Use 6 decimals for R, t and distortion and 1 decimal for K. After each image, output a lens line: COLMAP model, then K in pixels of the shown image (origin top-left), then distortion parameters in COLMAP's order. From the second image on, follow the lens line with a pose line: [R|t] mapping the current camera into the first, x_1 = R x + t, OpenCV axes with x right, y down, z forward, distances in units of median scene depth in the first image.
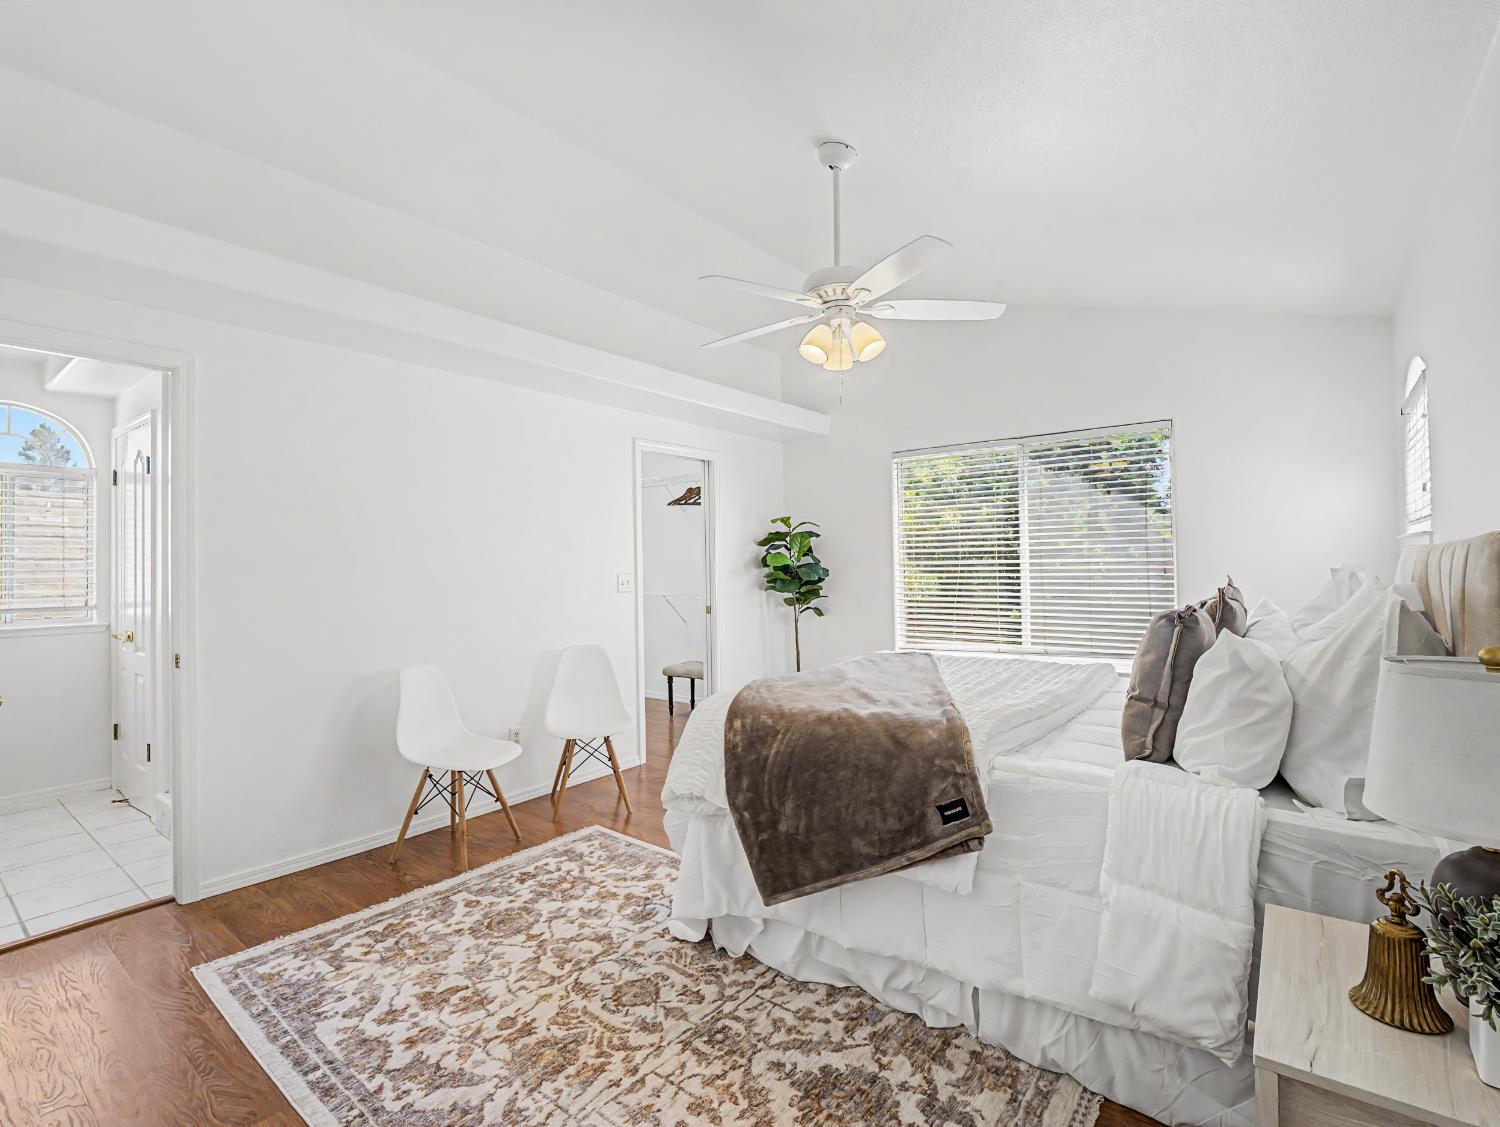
lens RADIAL K [[704.3, 0, 750.3], [0, 704.3, 559.9], [0, 0, 1]] dist [-0.003715, -0.007748]
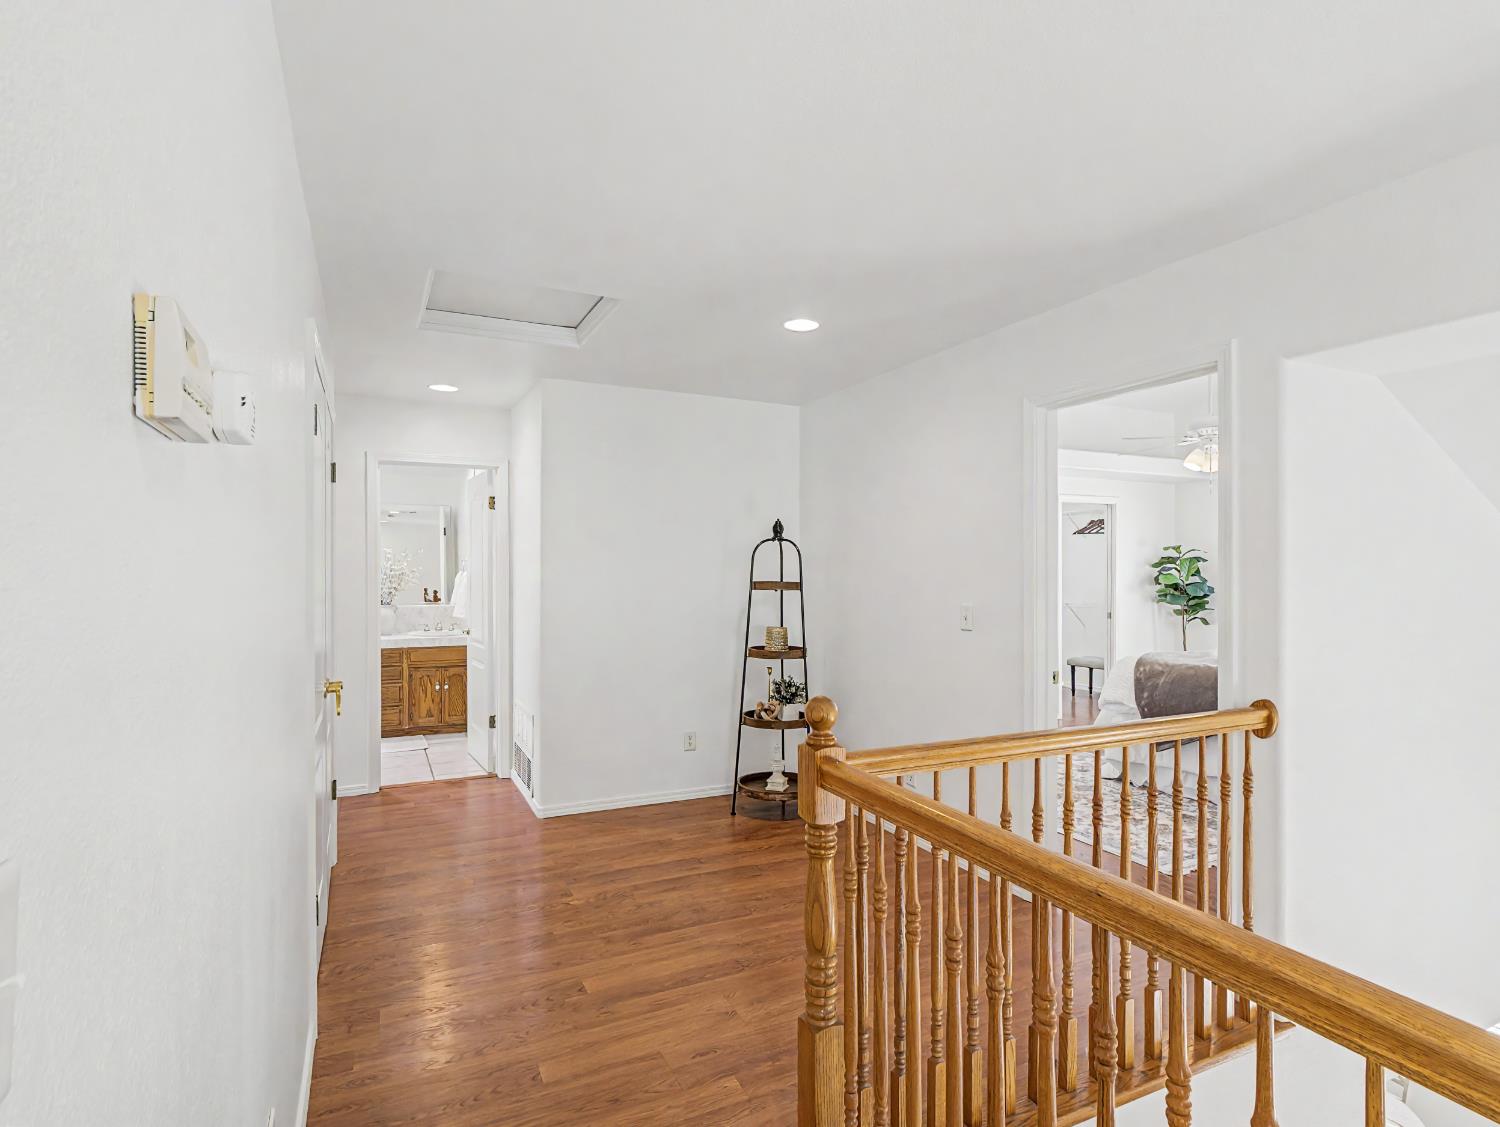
lens RADIAL K [[814.0, 0, 757.2], [0, 814.0, 579.4], [0, 0, 1]] dist [-0.002286, -0.000338]
pose [[0.907660, 0.025565, -0.418928, -0.019865], [-0.016371, 0.999540, 0.025529, -0.024460], [0.419388, -0.016313, 0.907661, -0.645538]]
